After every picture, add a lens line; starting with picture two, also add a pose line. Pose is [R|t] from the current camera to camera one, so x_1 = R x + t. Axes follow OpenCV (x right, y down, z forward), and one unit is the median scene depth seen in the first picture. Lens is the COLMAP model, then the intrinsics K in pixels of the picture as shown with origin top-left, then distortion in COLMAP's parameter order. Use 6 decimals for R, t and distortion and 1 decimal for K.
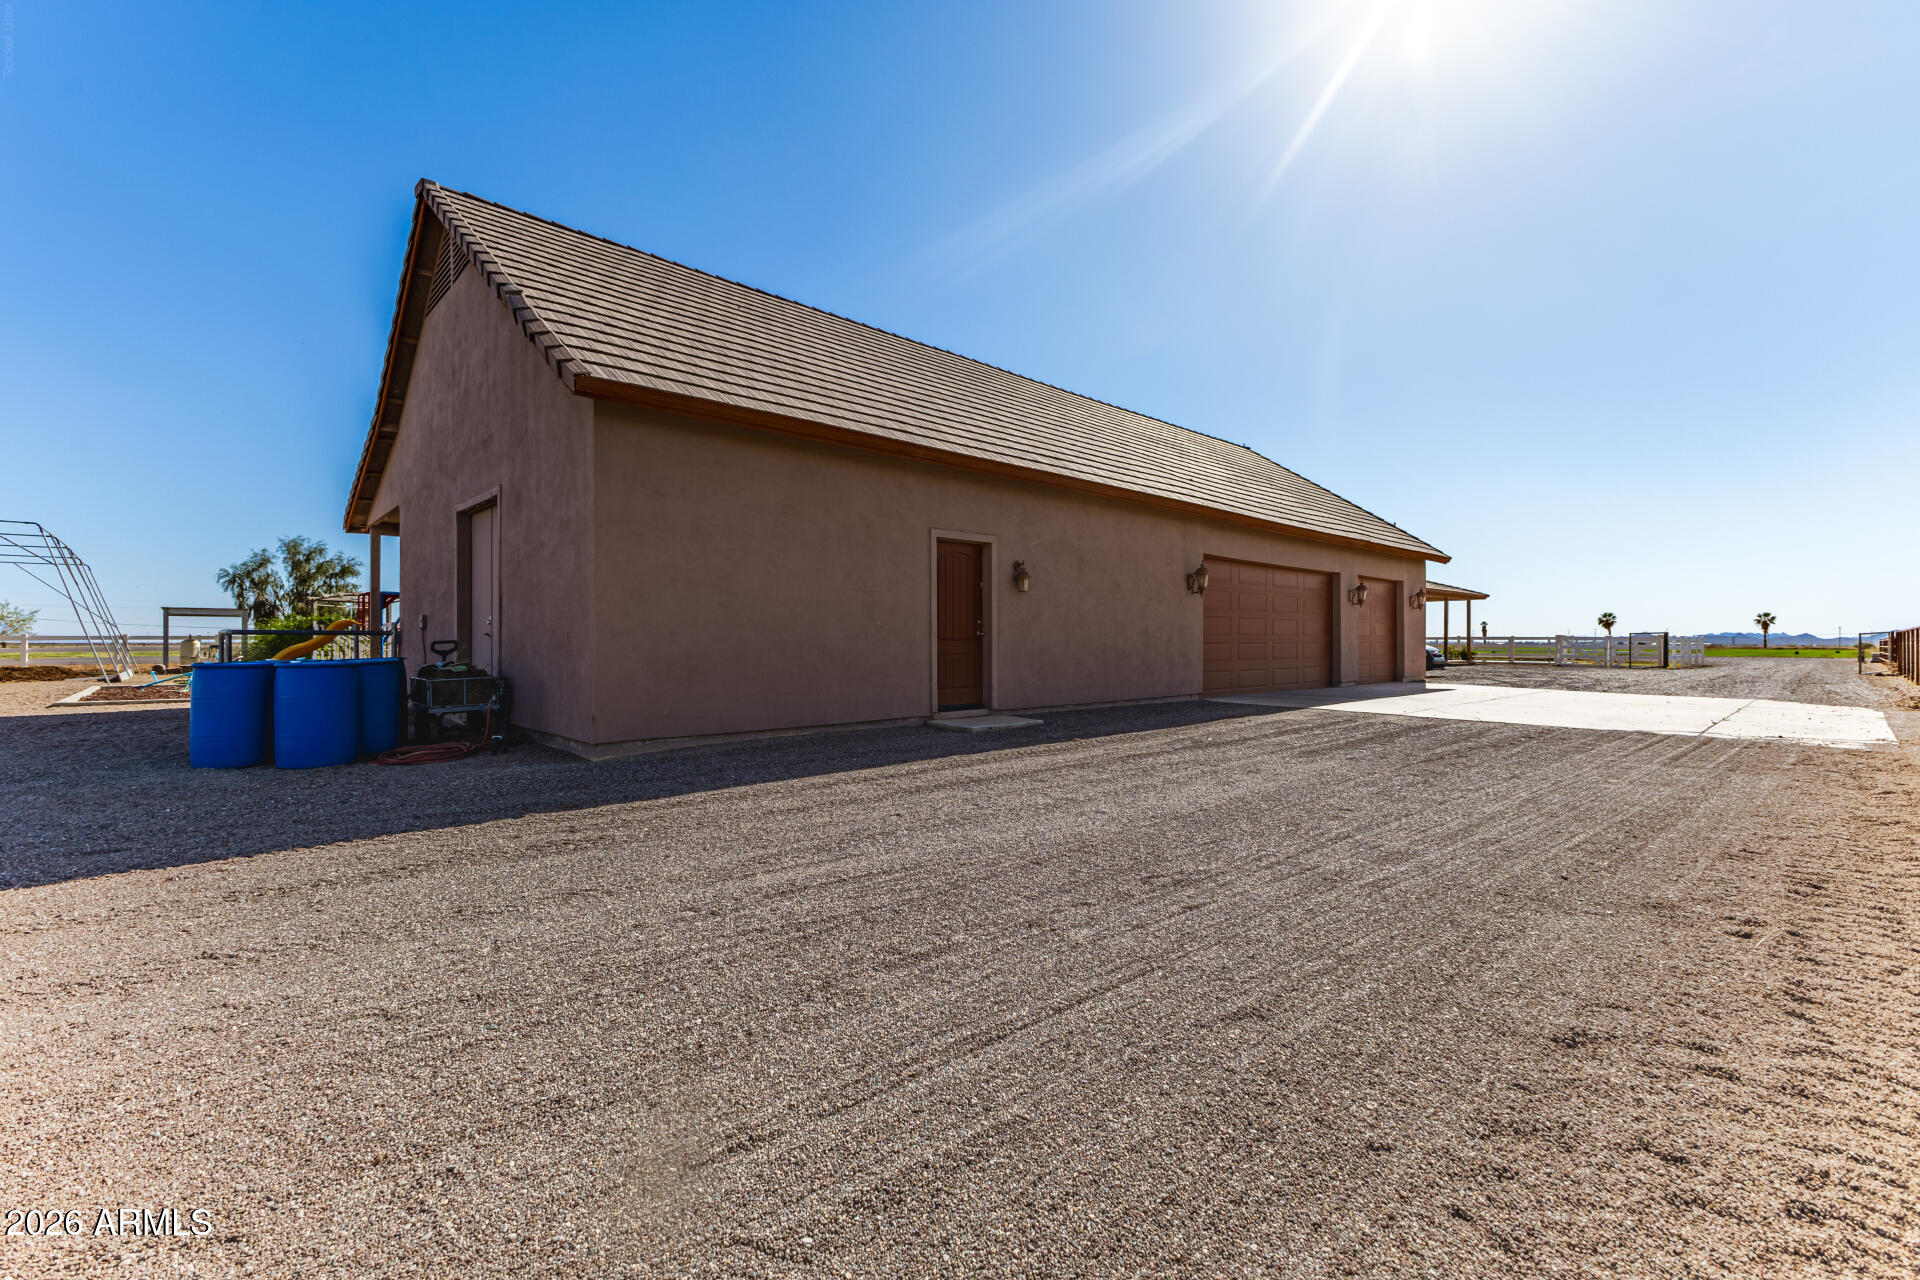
lens RADIAL K [[842.0, 0, 953.7], [0, 842.0, 635.1], [0, 0, 1]] dist [-0.011945, -0.000321]
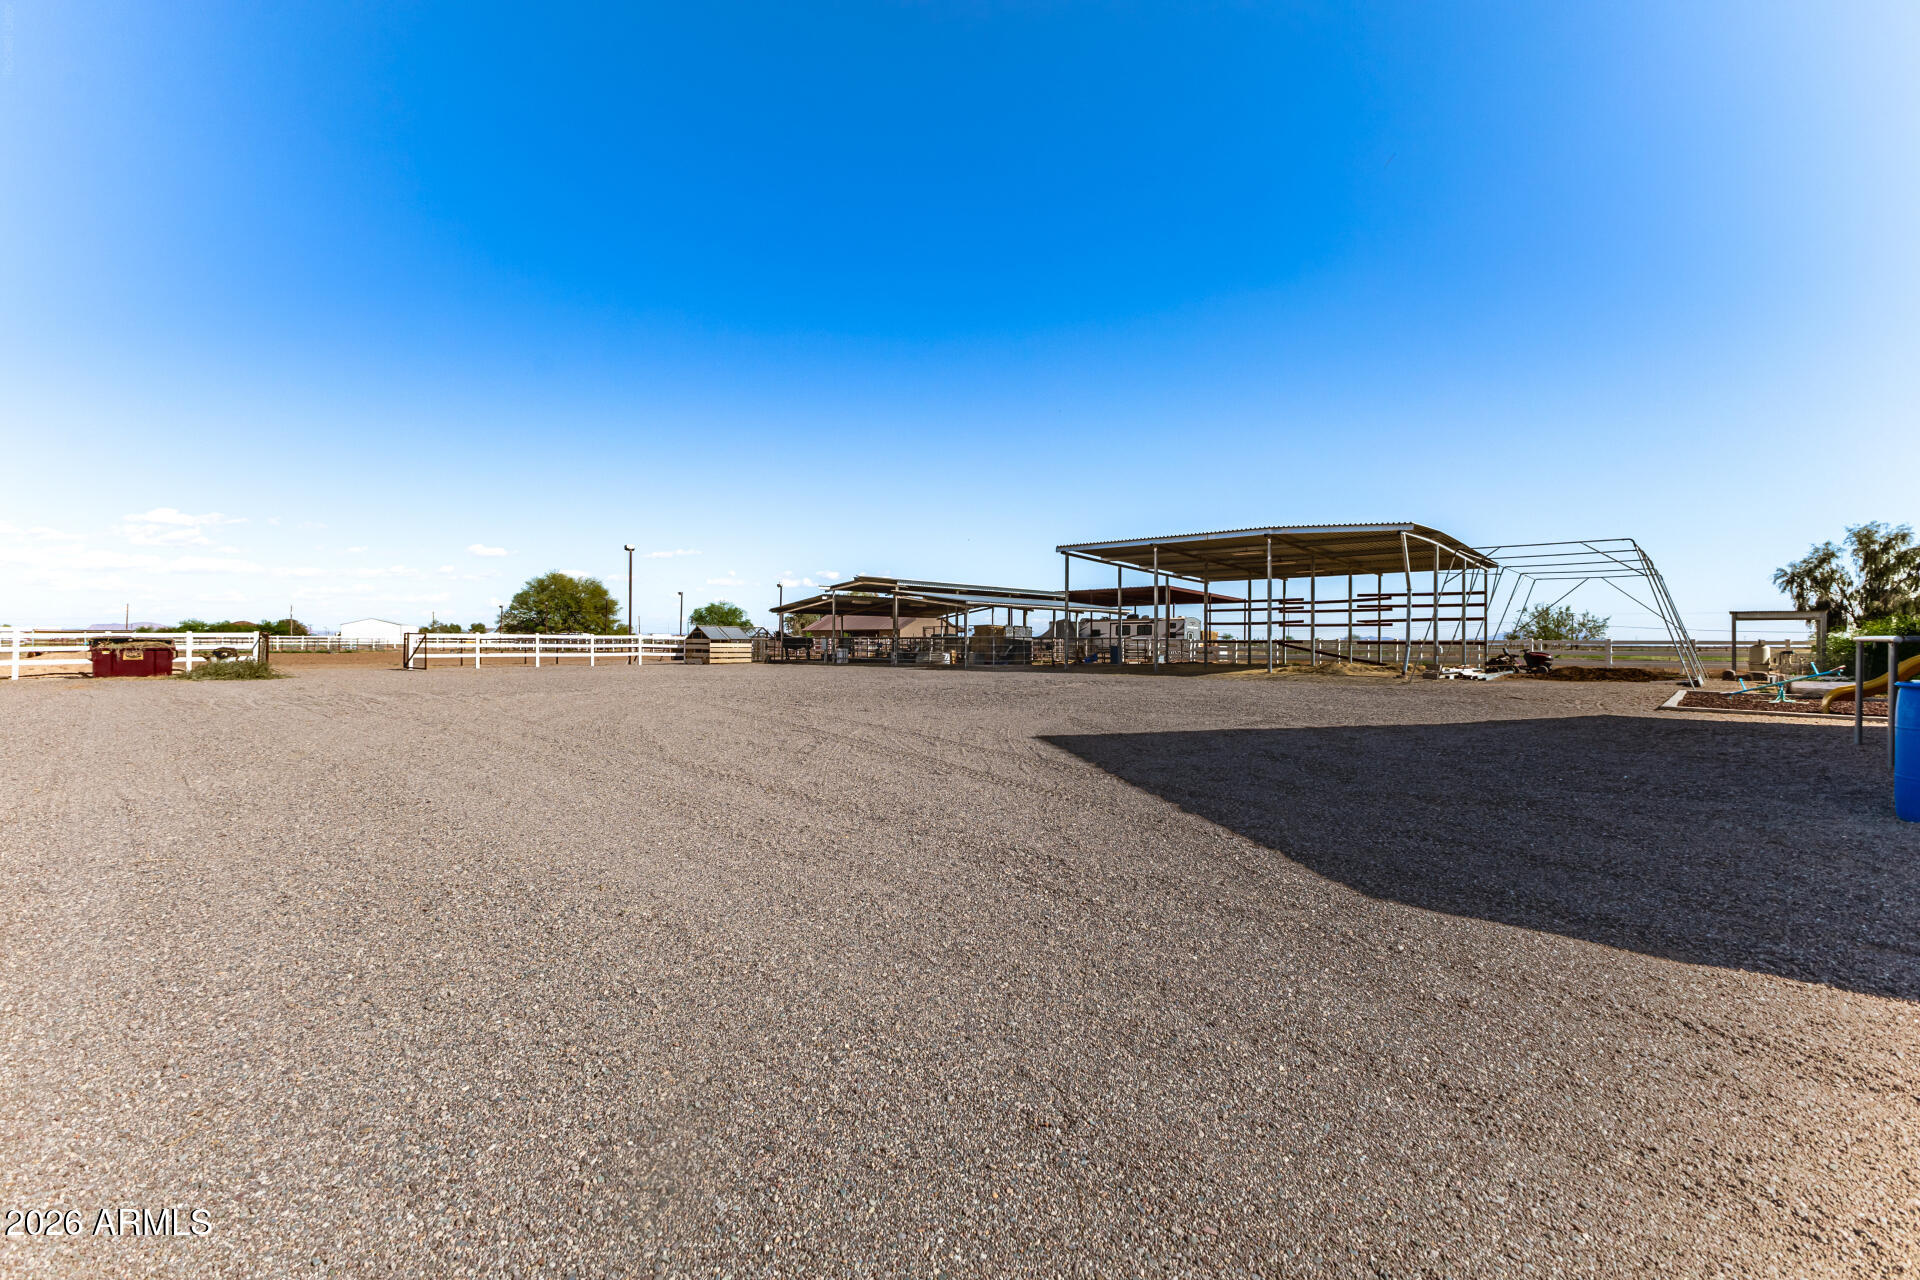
lens RADIAL K [[842.0, 0, 958.9], [0, 842.0, 639.5], [0, 0, 1]] dist [-0.011945, -0.000321]
pose [[0.079177, -0.001907, -0.996859, -0.016956], [0.002700, 0.999995, -0.001699, -0.000549], [0.996857, -0.002557, 0.079182, 0.005542]]
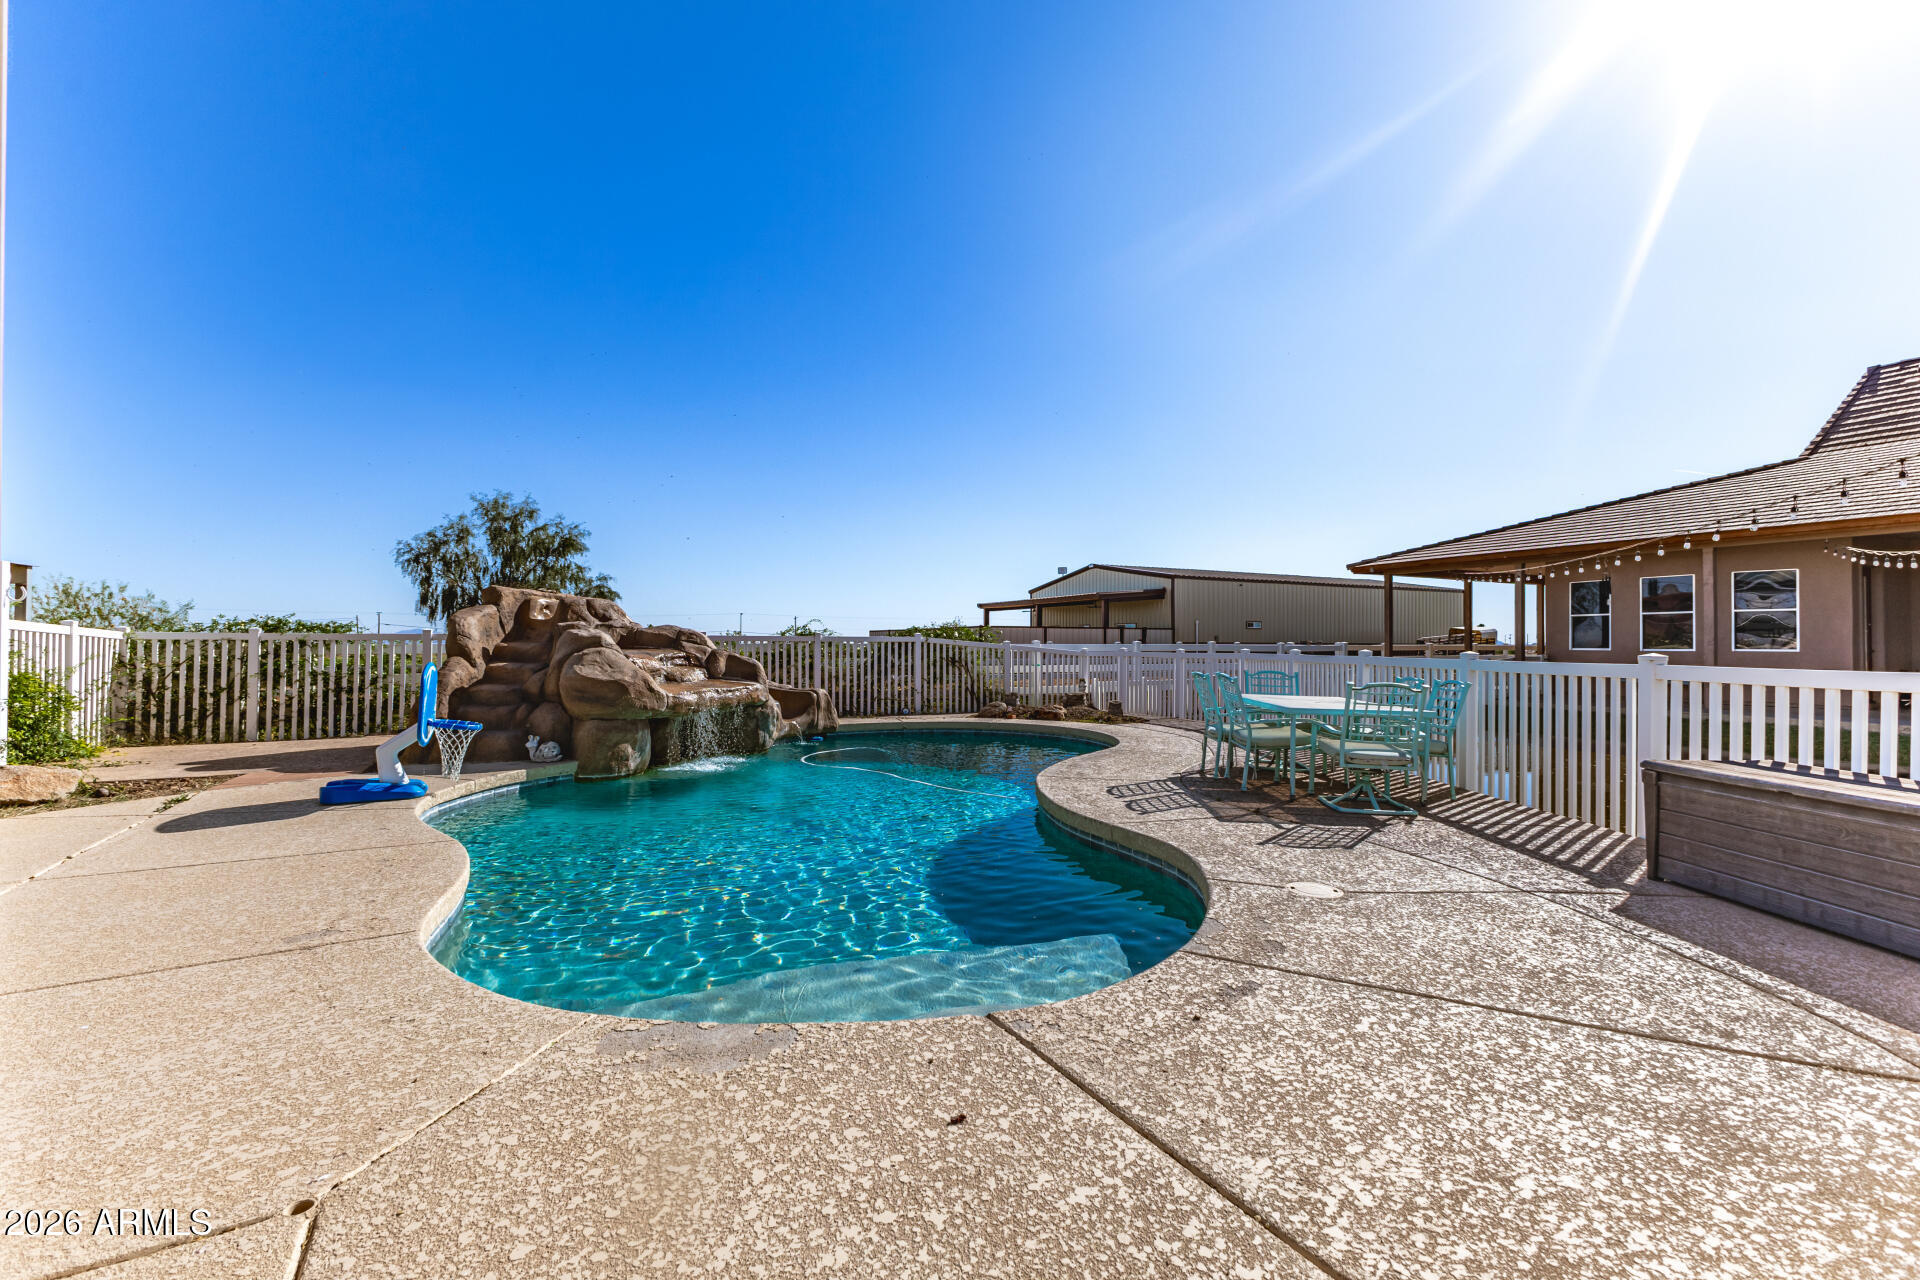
lens RADIAL K [[842.0, 0, 962.4], [0, 842.0, 639.4], [0, 0, 1]] dist [-0.011945, -0.000321]
pose [[0.962728, -0.002192, -0.270462, -0.255440], [0.000836, 0.999987, -0.005128, 0.003387], [0.270469, 0.004711, 0.962717, 0.467213]]
